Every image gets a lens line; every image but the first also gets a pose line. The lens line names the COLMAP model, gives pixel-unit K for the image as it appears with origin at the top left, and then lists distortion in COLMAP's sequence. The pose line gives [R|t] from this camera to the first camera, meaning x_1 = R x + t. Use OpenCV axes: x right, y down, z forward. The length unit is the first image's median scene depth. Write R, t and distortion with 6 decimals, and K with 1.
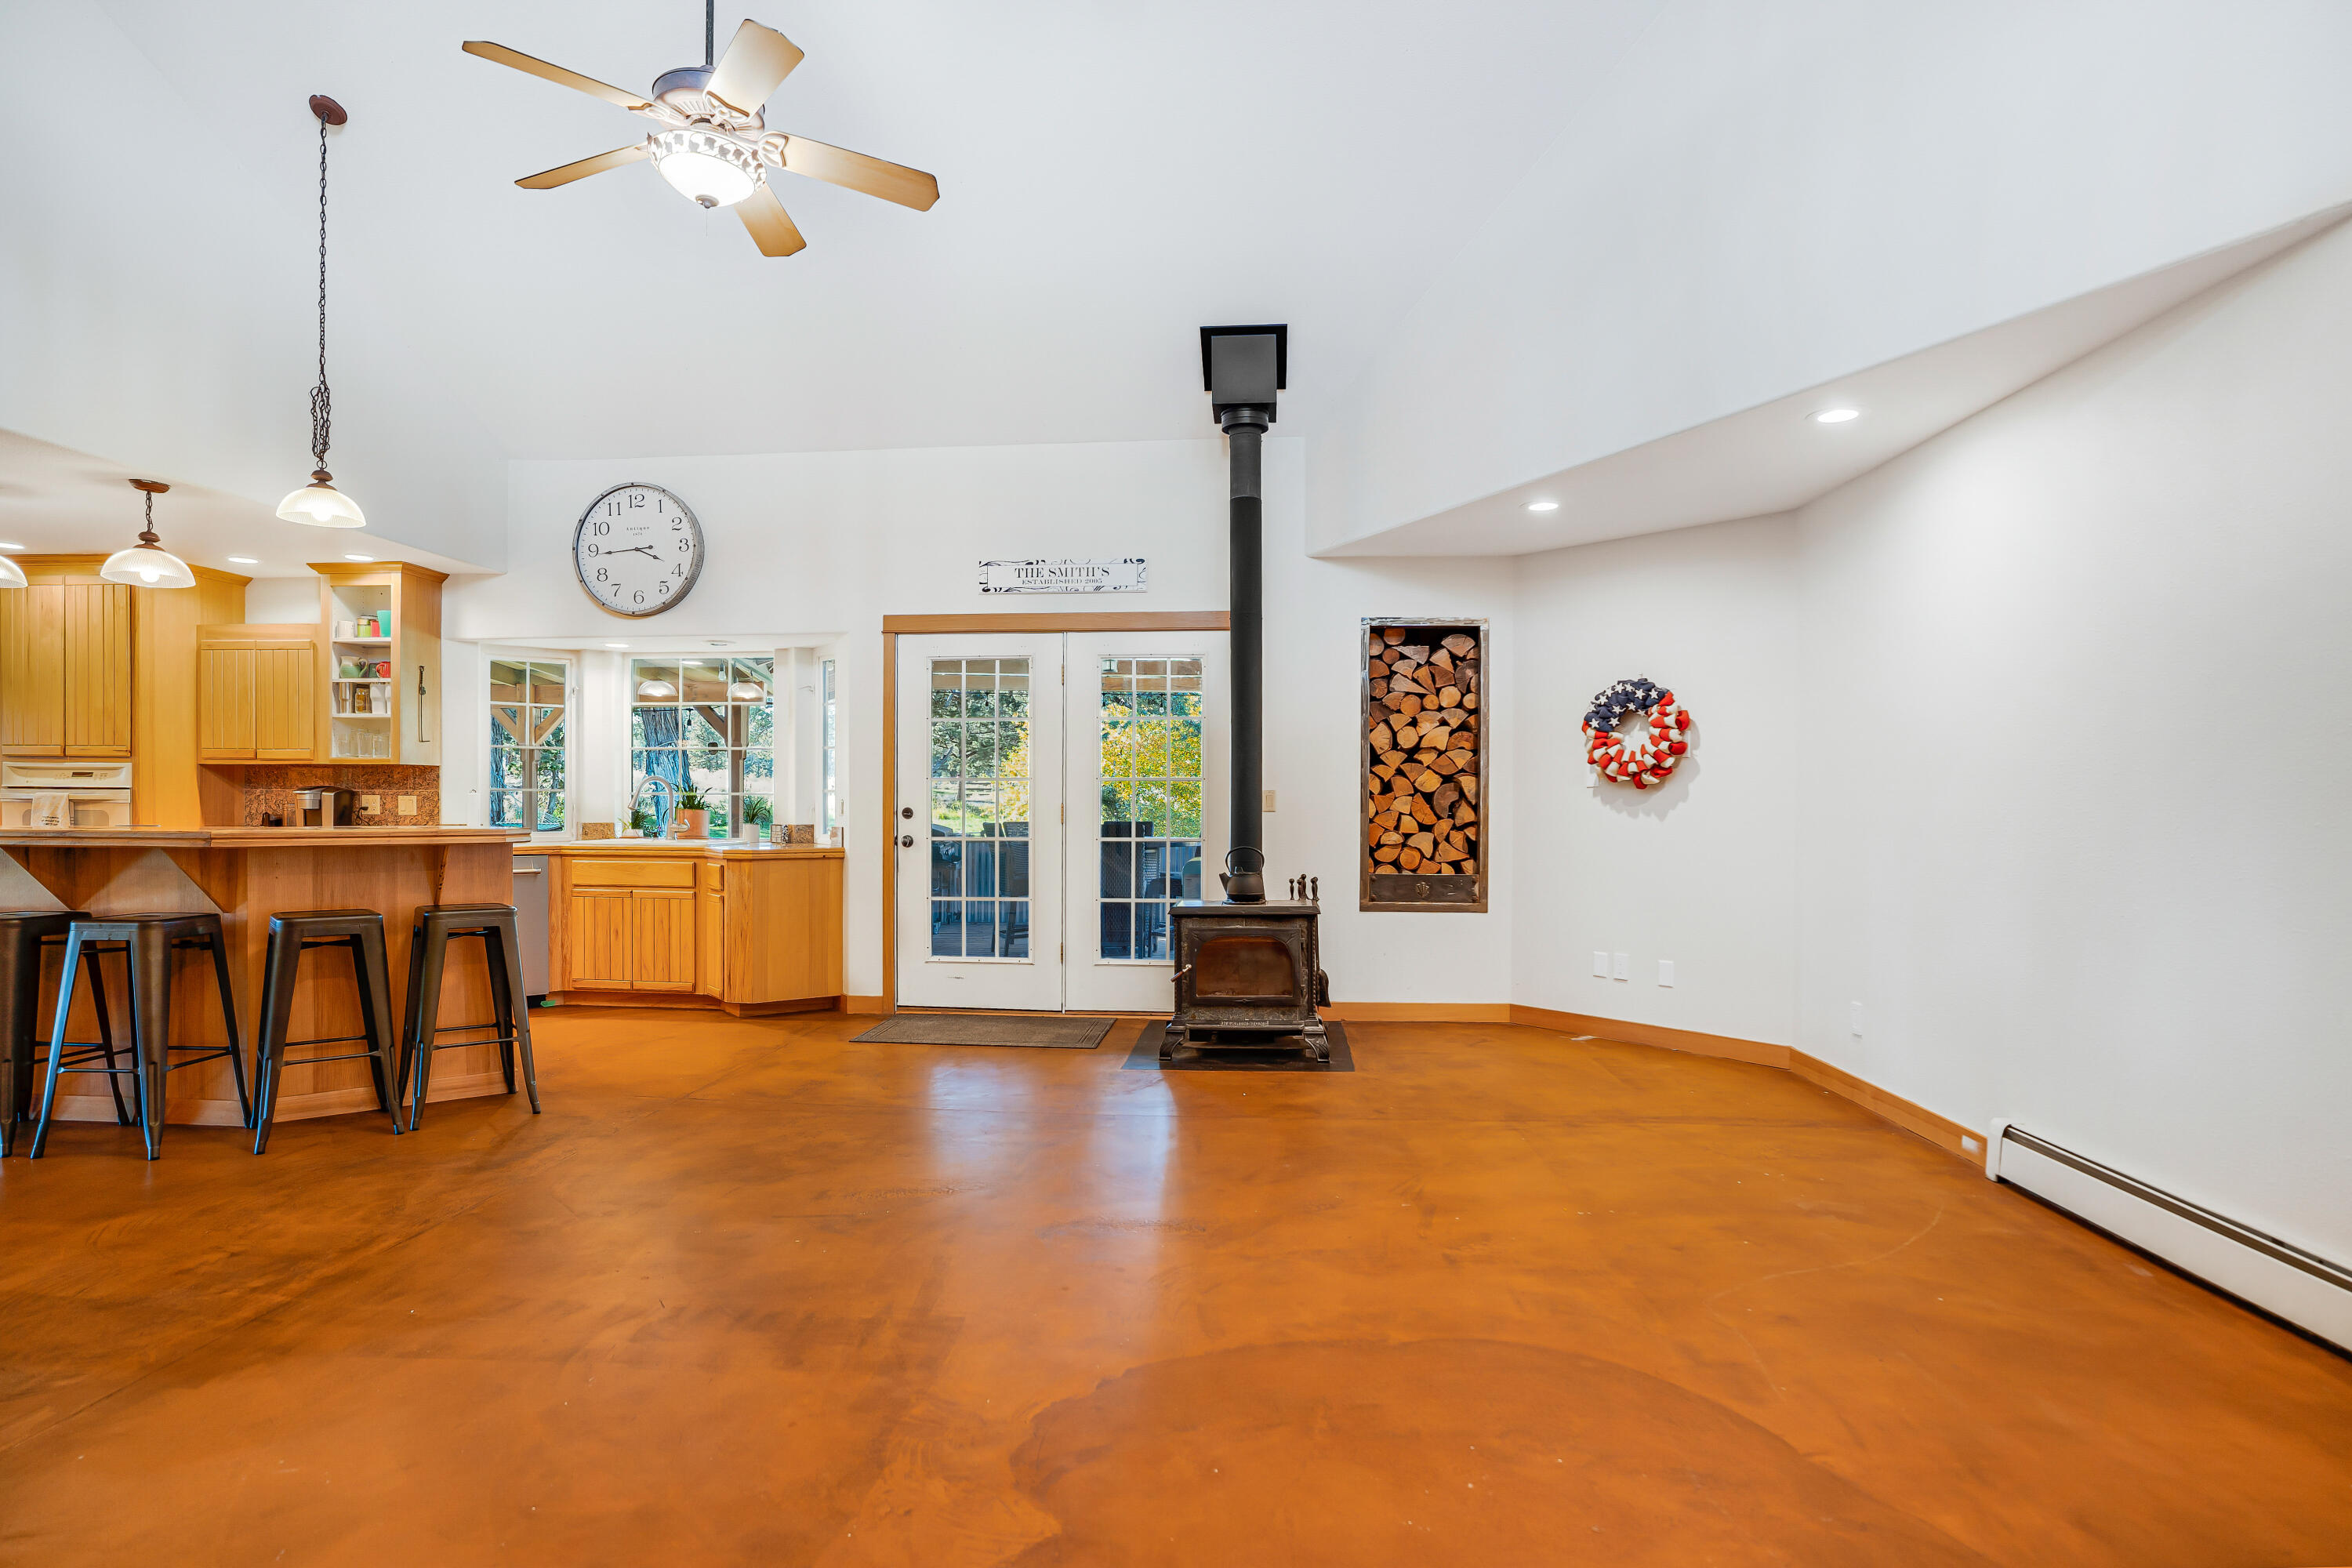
lens RADIAL K [[1198.6, 0, 1125.3], [0, 1198.6, 793.6], [0, 0, 1]] dist [-0.016767, 0.007587]
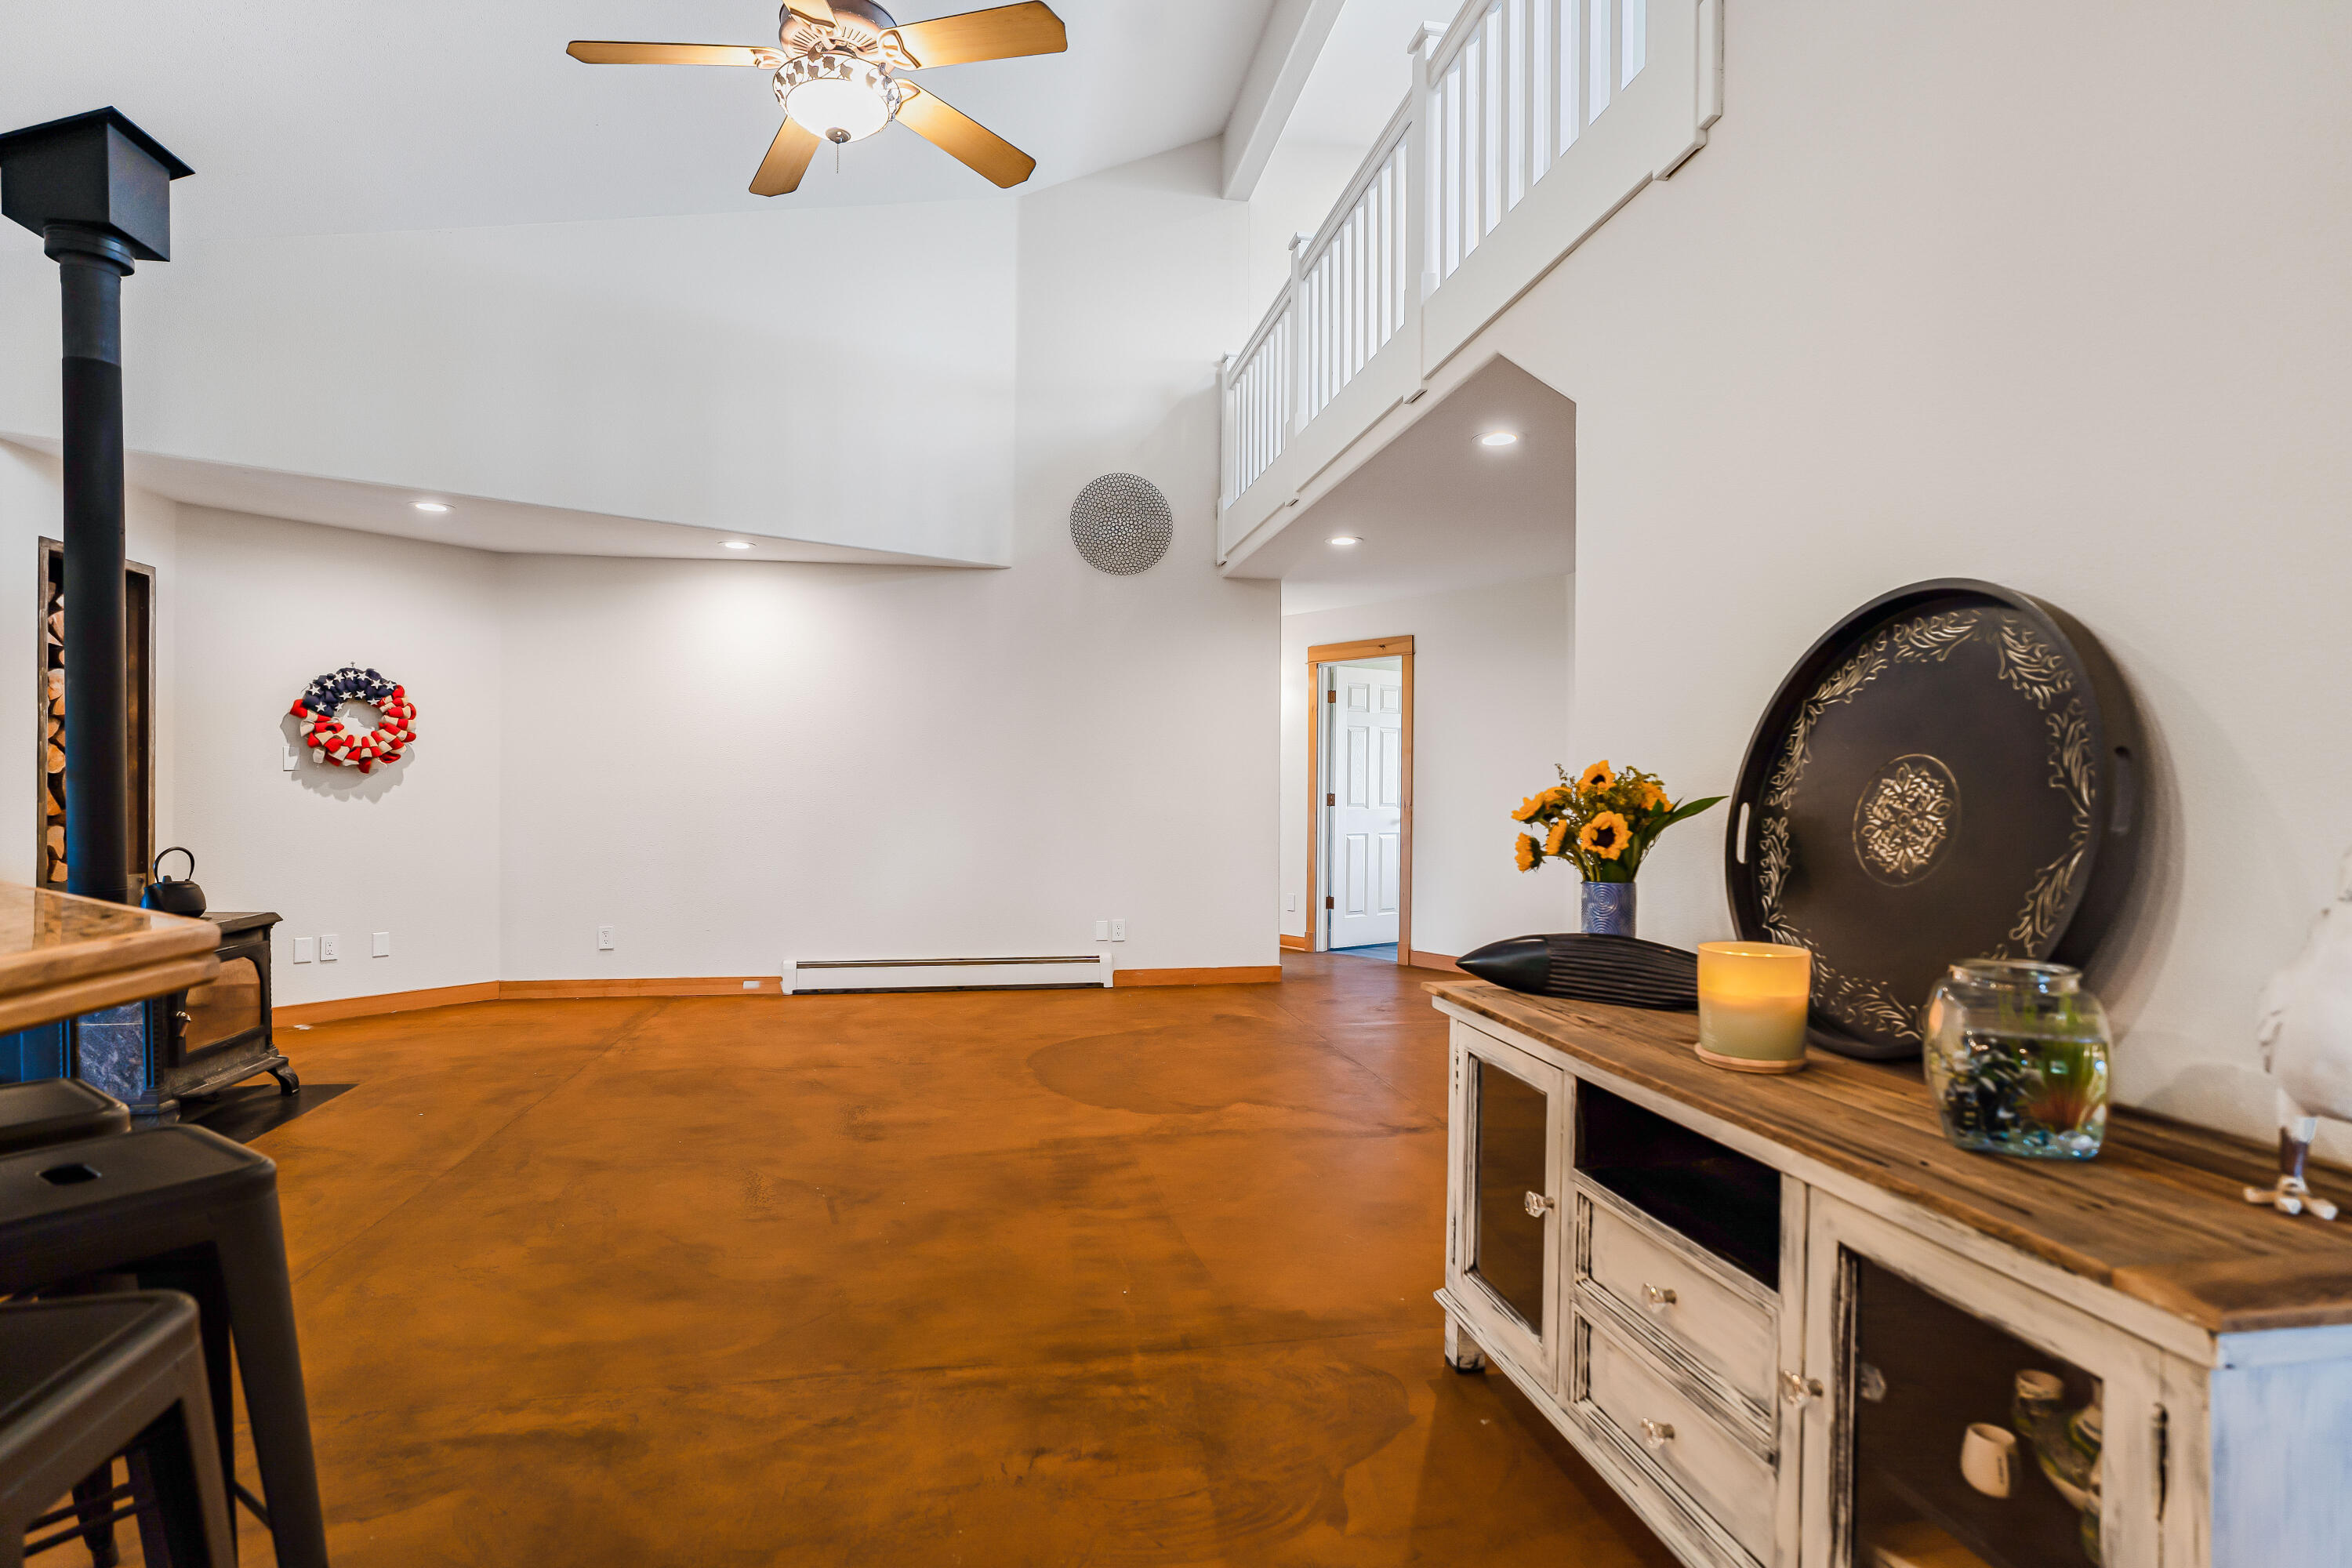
lens RADIAL K [[1198.6, 0, 1171.5], [0, 1198.6, 788.5], [0, 0, 1]] dist [-0.016767, 0.007587]
pose [[-0.274315, -0.003979, 0.961632, -1.229099], [-0.015784, 0.999875, -0.000366, -0.002130], [-0.961510, -0.015279, -0.274344, 0.957170]]
